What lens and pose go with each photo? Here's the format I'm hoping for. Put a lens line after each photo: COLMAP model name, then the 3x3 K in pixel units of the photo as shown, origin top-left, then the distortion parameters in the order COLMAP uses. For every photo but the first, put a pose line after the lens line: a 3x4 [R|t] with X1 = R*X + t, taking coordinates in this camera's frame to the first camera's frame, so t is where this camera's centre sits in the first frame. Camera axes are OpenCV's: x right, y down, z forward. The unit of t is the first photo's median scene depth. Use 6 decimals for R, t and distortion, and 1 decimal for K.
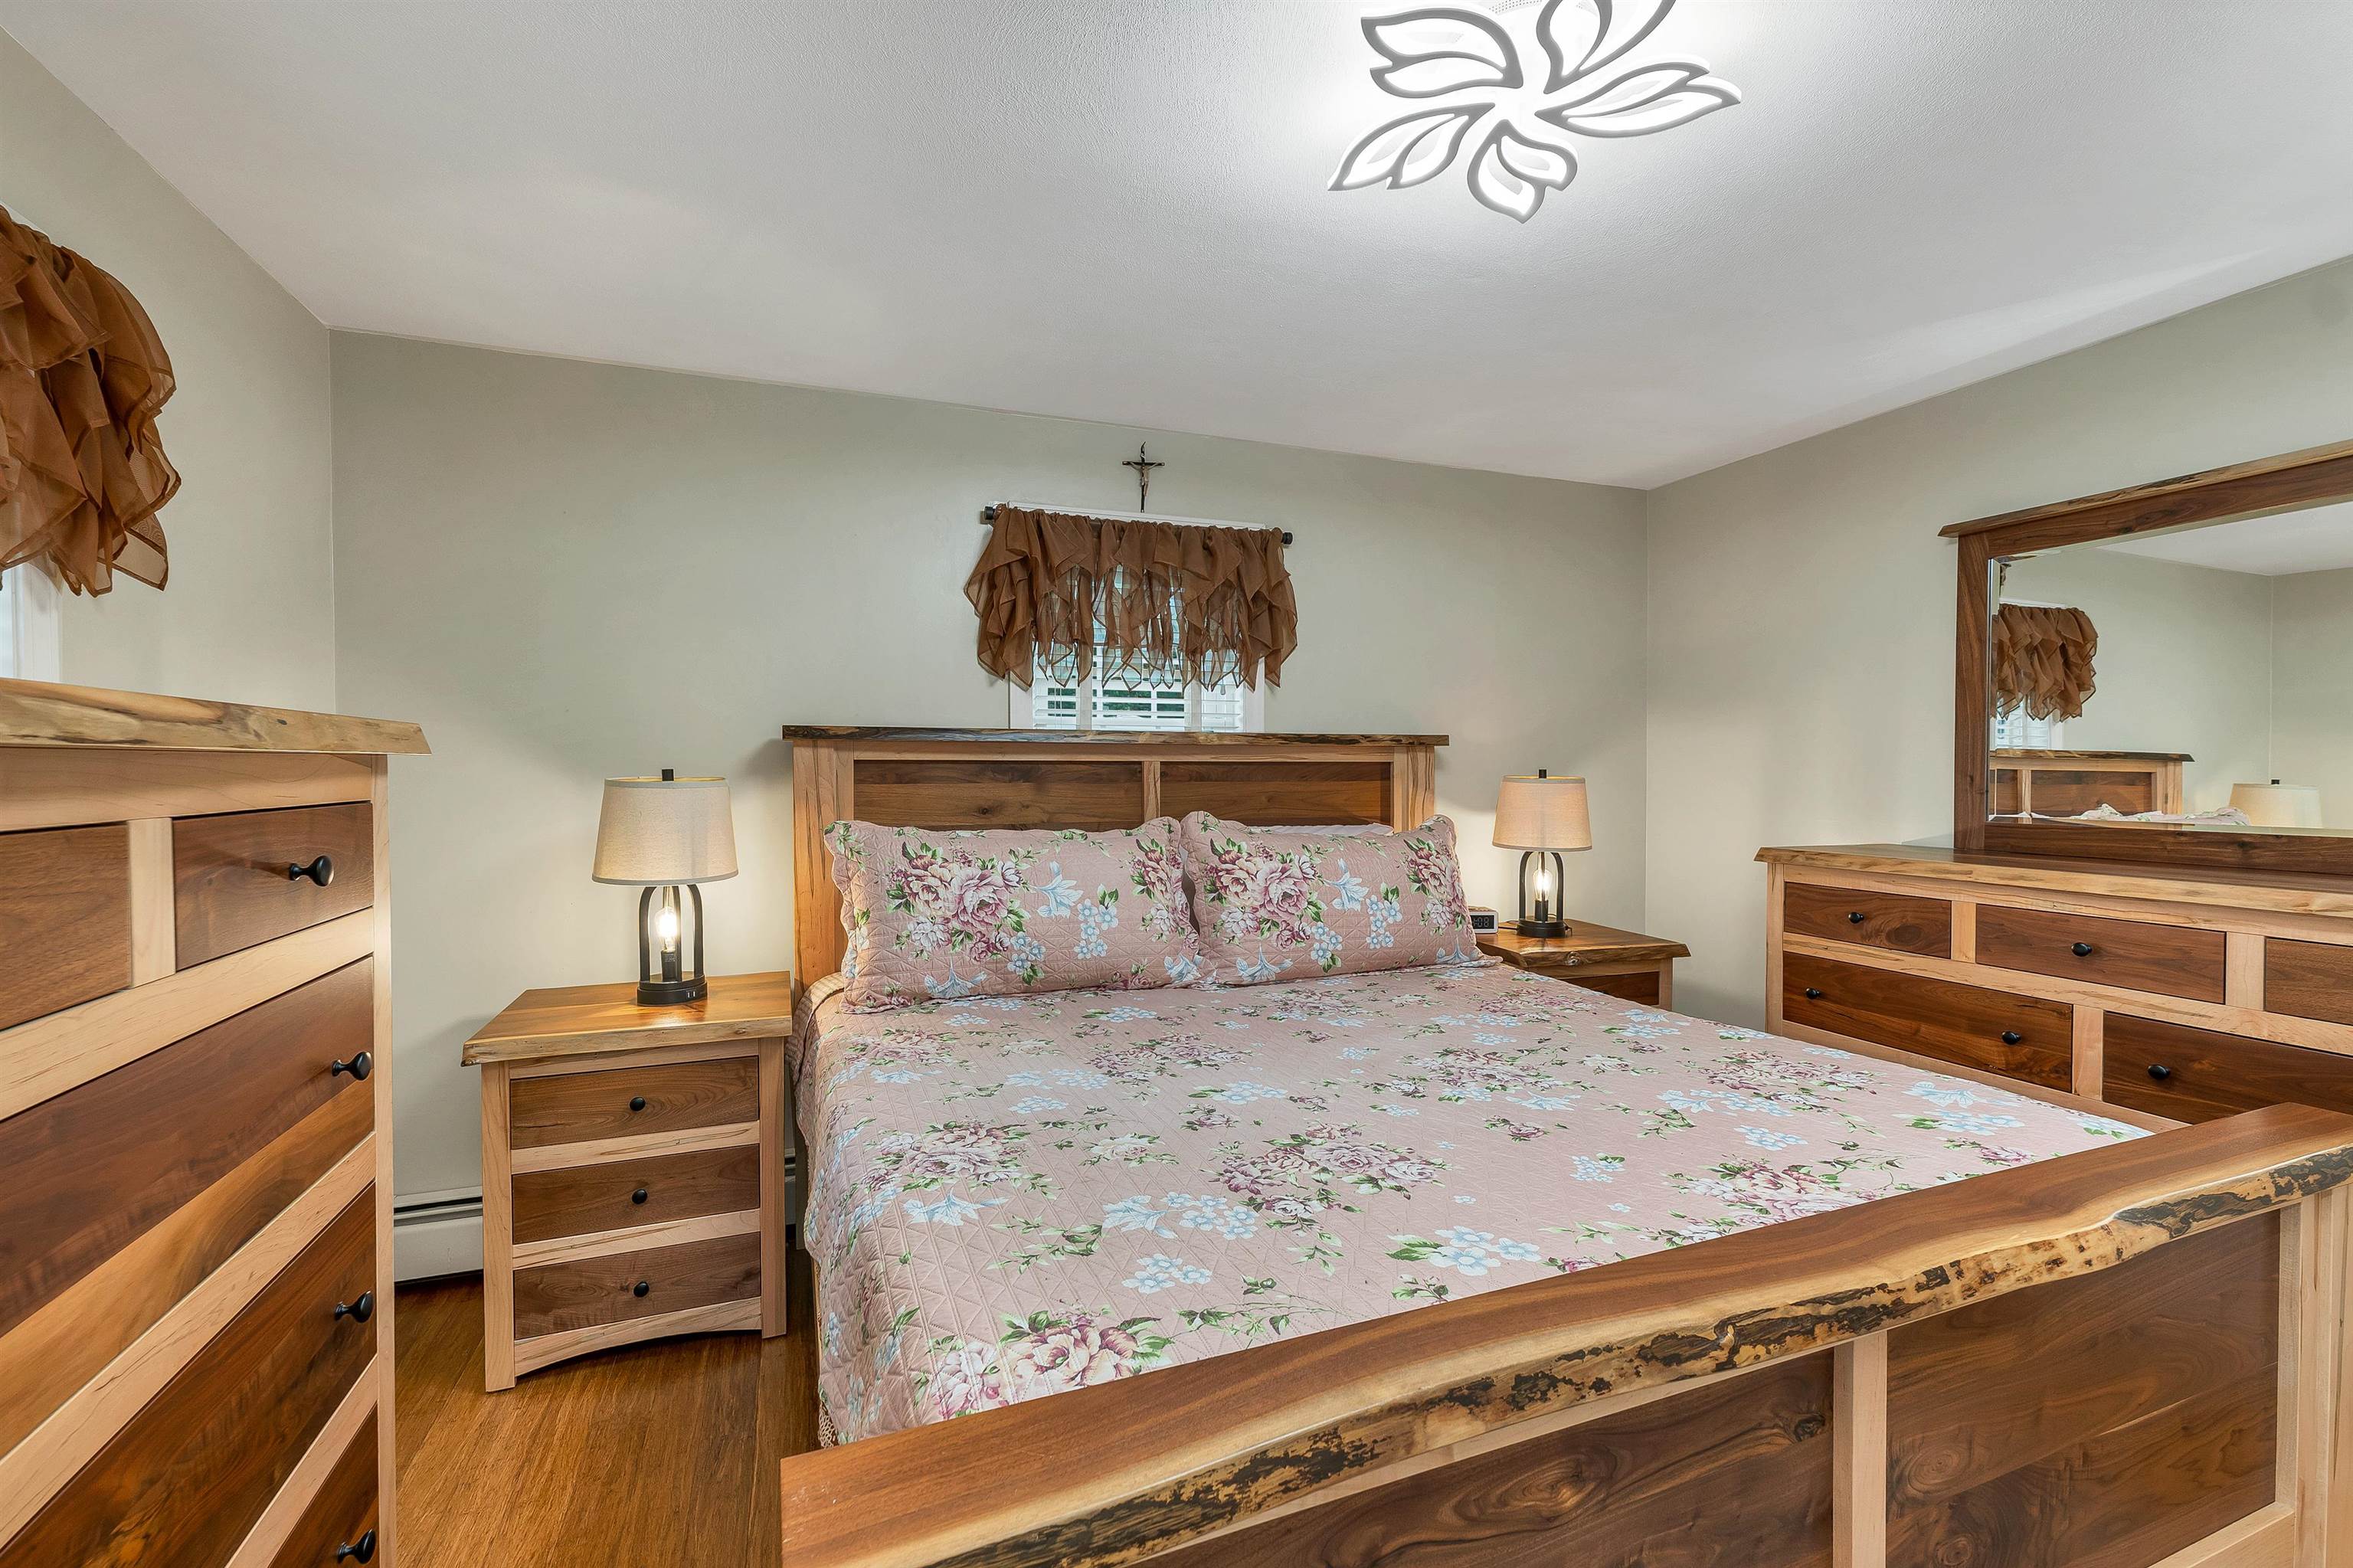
lens RADIAL K [[976.3, 0, 1172.1], [0, 976.3, 783.9], [0, 0, 1]] dist [0.002049, -0.000084]
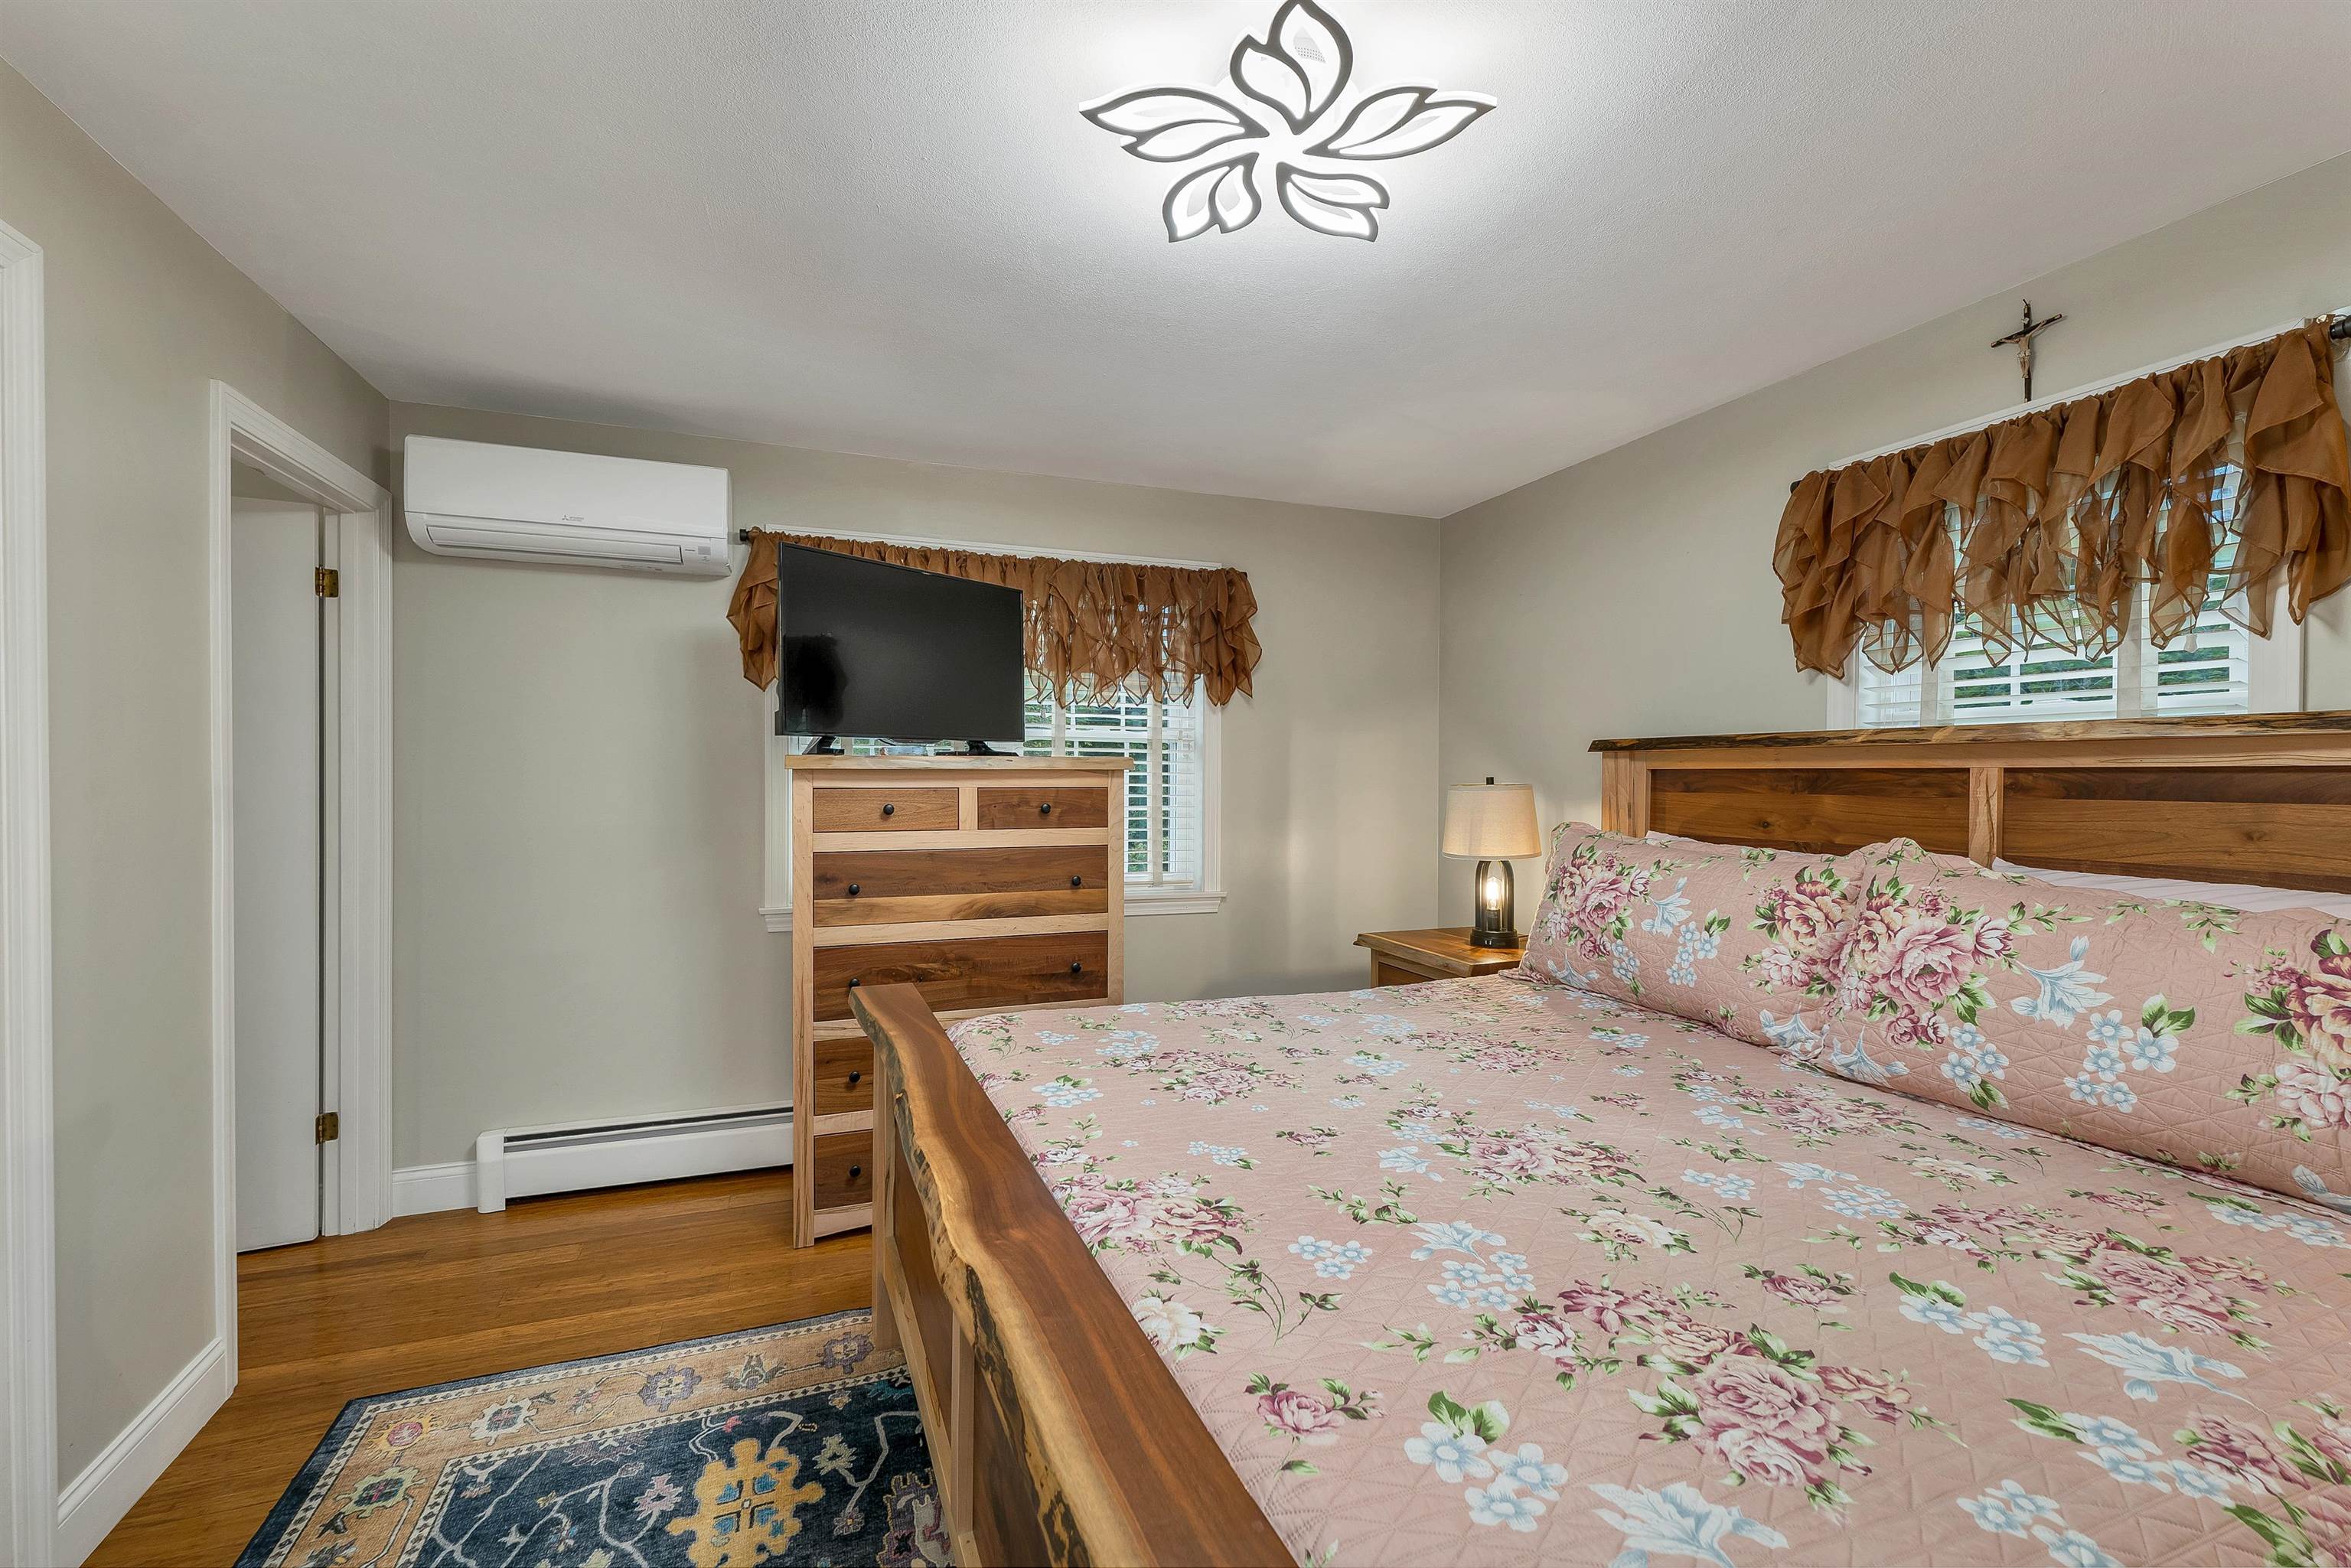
lens RADIAL K [[975.4, 0, 1170.9], [0, 975.4, 781.2], [0, 0, 1]] dist [0.002049, -0.000084]
pose [[0.014957, 0.005626, -0.999872, 0.768745], [-0.018524, 0.999814, 0.005349, -0.007506], [0.999717, 0.018442, 0.015058, 0.477179]]
